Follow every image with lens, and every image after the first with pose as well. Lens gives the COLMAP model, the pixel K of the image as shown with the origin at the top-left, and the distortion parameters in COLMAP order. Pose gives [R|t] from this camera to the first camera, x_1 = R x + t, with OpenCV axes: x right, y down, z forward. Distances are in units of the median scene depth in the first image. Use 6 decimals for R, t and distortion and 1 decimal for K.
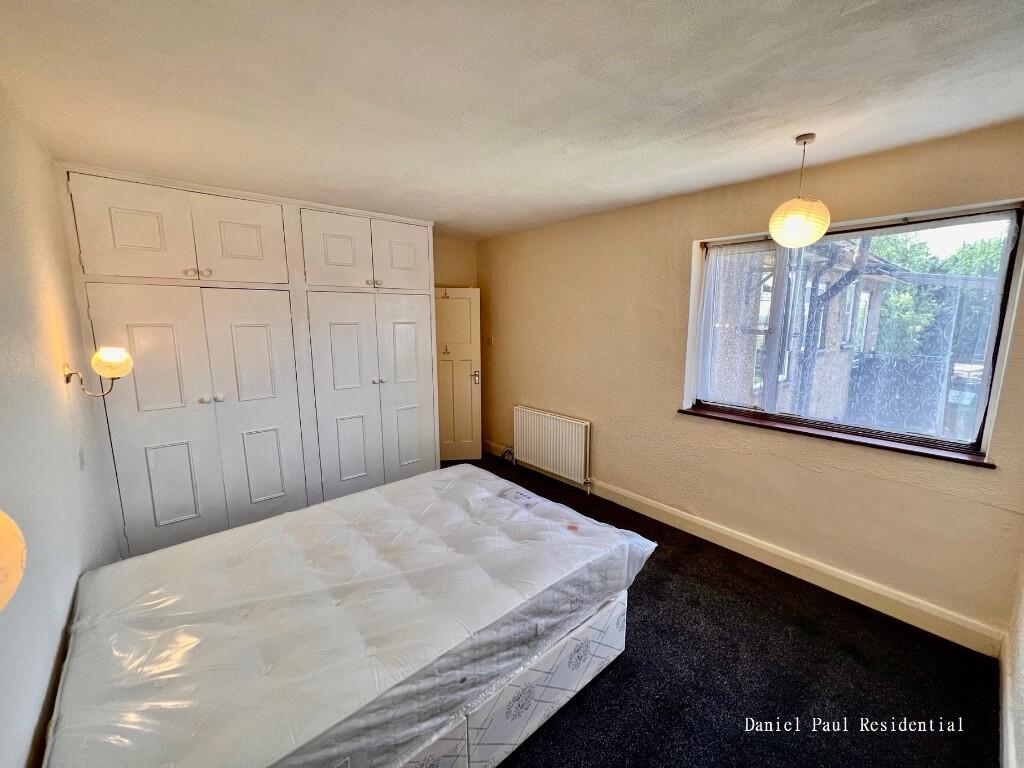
lens RADIAL K [[410.3, 0, 513.9], [0, 410.3, 381.8], [0, 0, 1]] dist [0.000126, -0.000059]
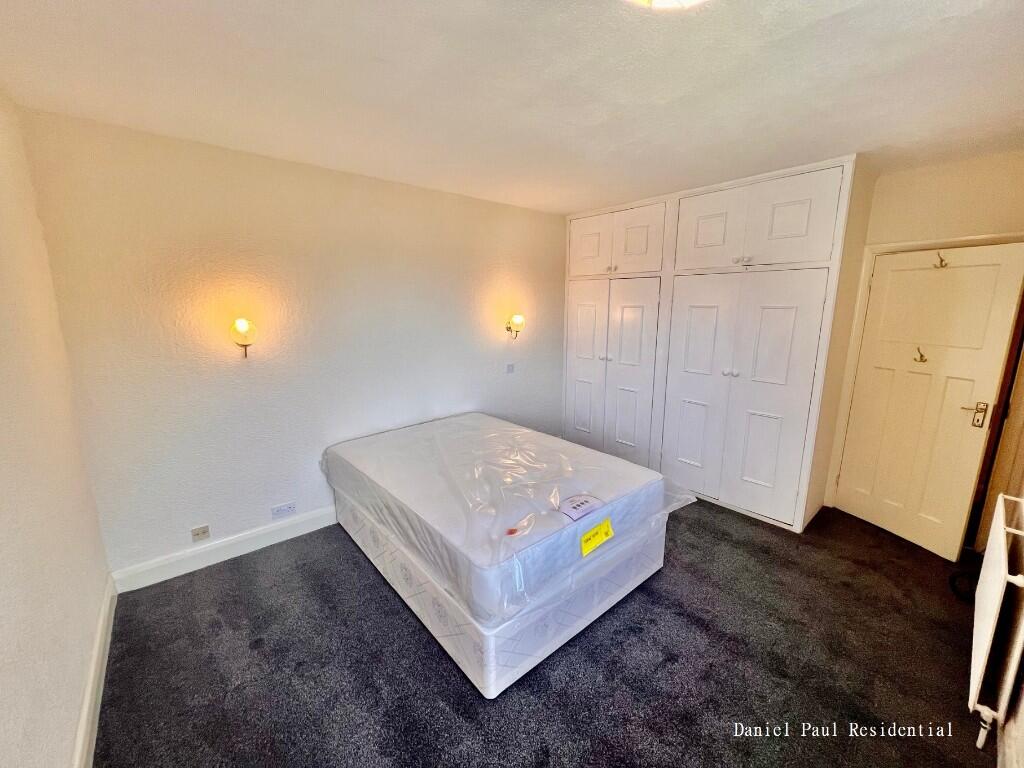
lens RADIAL K [[410.3, 0, 515.0], [0, 410.3, 382.4], [0, 0, 1]] dist [0.000126, -0.000059]
pose [[-0.009758, 0.196132, -0.980529, 0.645256], [-0.157339, 0.968060, 0.195204, -0.097944], [0.987496, 0.156181, 0.021413, 0.625866]]
